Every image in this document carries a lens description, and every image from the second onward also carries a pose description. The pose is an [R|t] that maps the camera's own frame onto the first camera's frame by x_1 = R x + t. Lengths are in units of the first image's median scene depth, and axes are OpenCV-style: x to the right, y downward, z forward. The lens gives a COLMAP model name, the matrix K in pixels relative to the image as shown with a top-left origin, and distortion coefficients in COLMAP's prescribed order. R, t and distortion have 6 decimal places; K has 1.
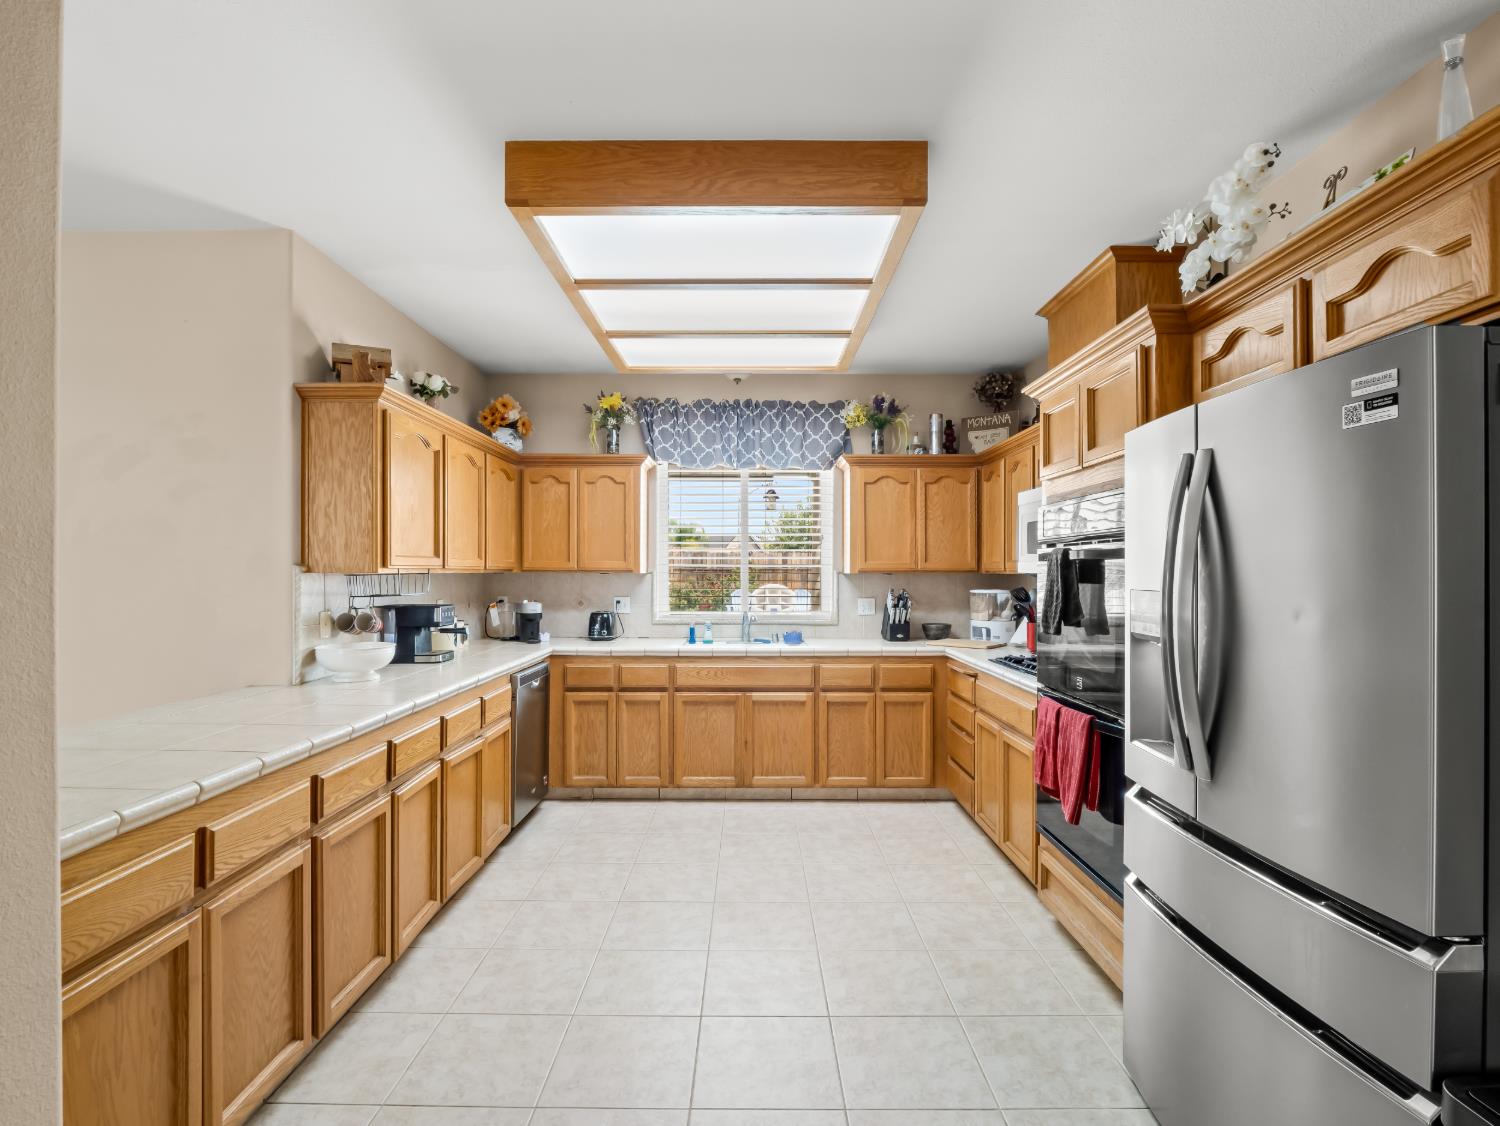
lens RADIAL K [[738.6, 0, 750.0], [0, 738.6, 563.0], [0, 0, 1]] dist [-0.004313, -0.000943]
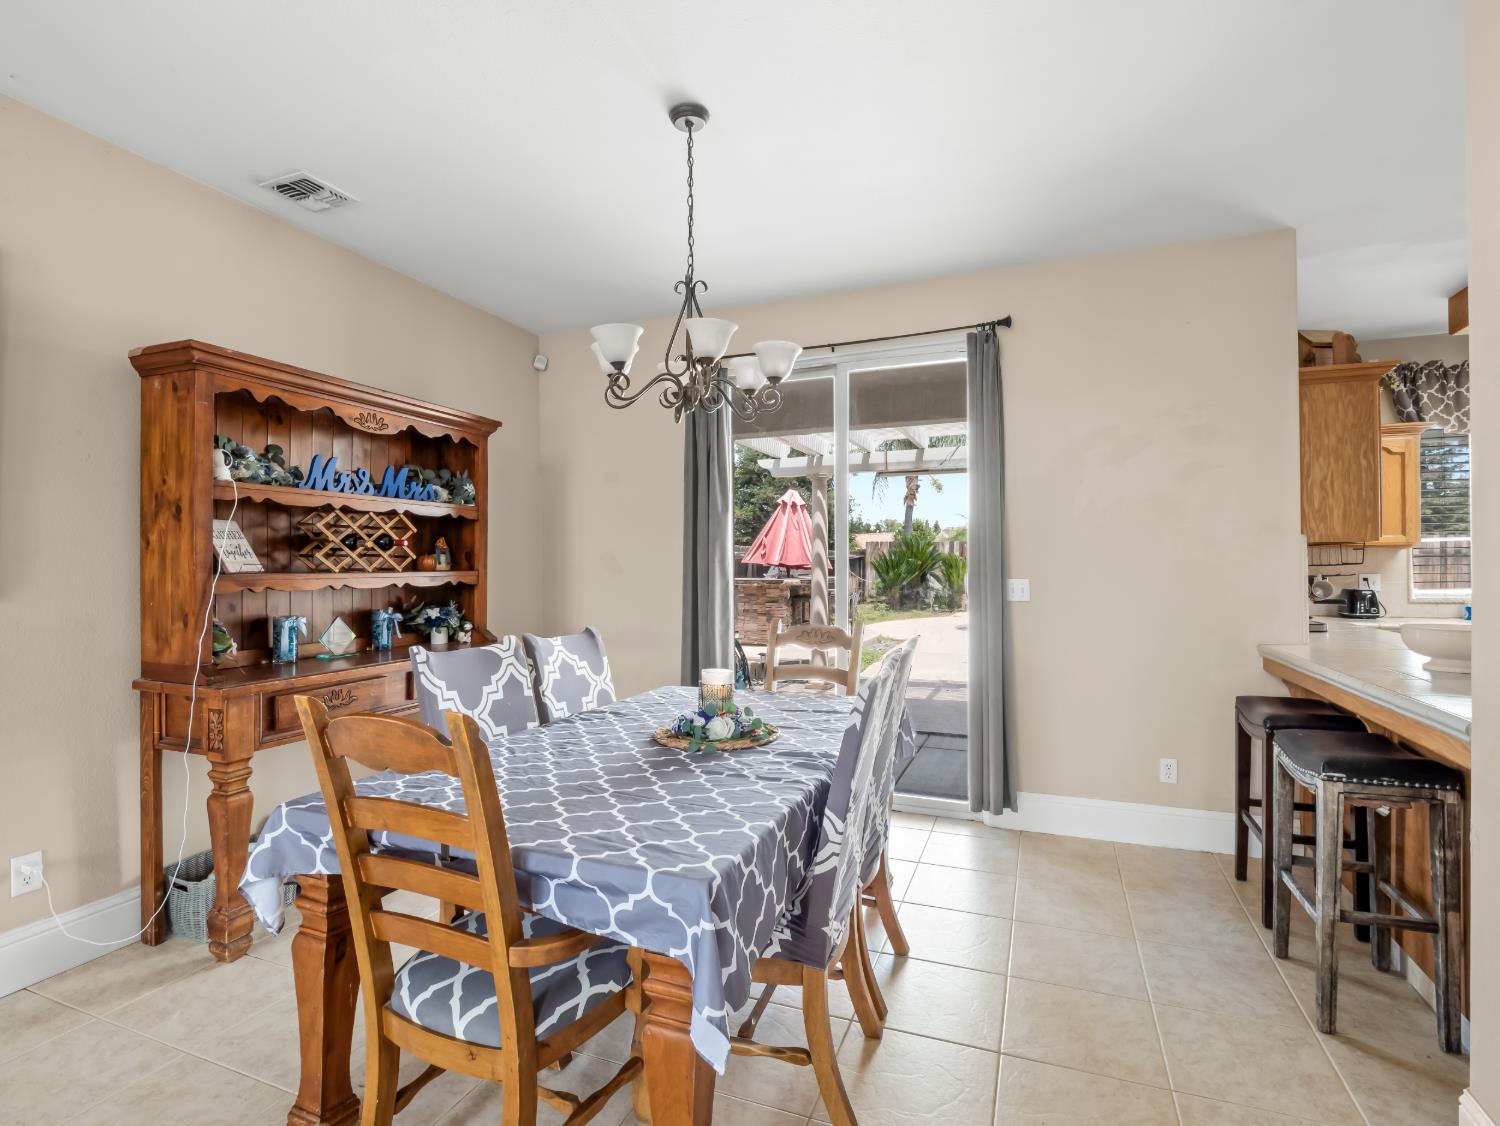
lens RADIAL K [[758.3, 0, 750.0], [0, 758.3, 563.0], [0, 0, 1]] dist [-0.002204, -0.000574]
pose [[0.932953, -0.004258, -0.359973, -0.606291], [0.008078, 0.999926, 0.009109, 0.017645], [0.359907, -0.011406, 0.932918, -0.214792]]
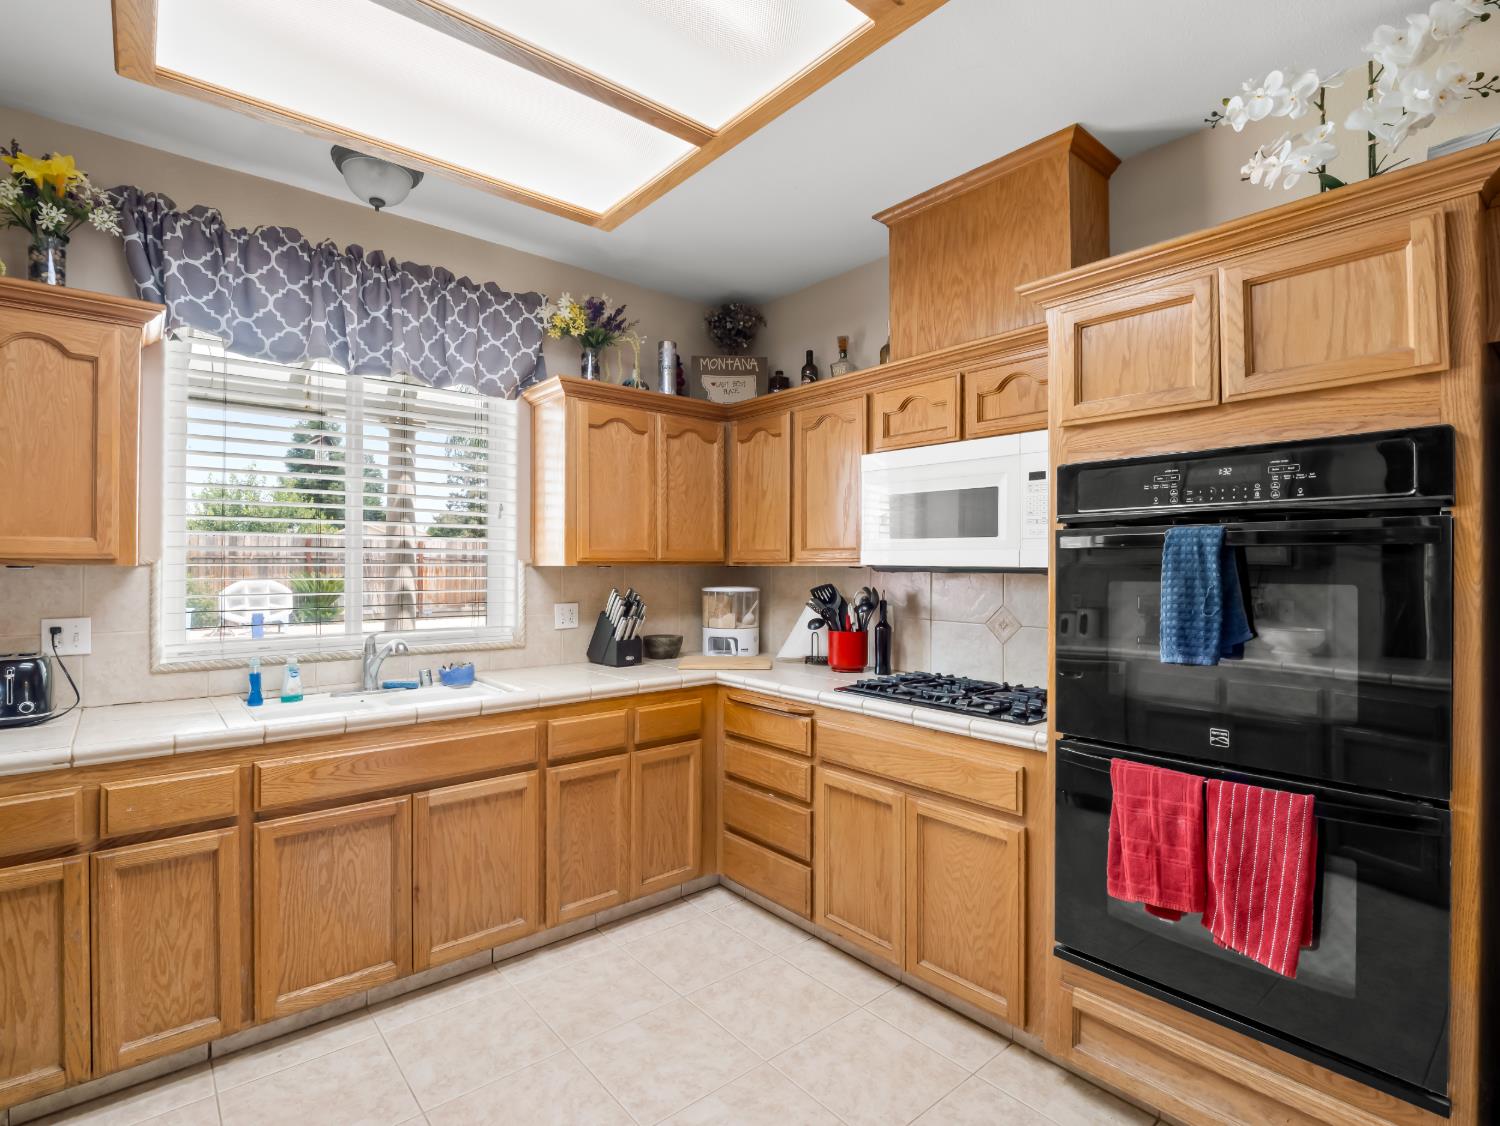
lens RADIAL K [[728.2, 0, 742.6], [0, 728.2, 558.8], [0, 0, 1]] dist [-0.018904, -0.001092]
pose [[0.762371, 0.005448, 0.647117, -0.151105], [-0.008369, 0.999964, 0.001441, 0.006118], [-0.647086, -0.006514, 0.762389, 0.431426]]
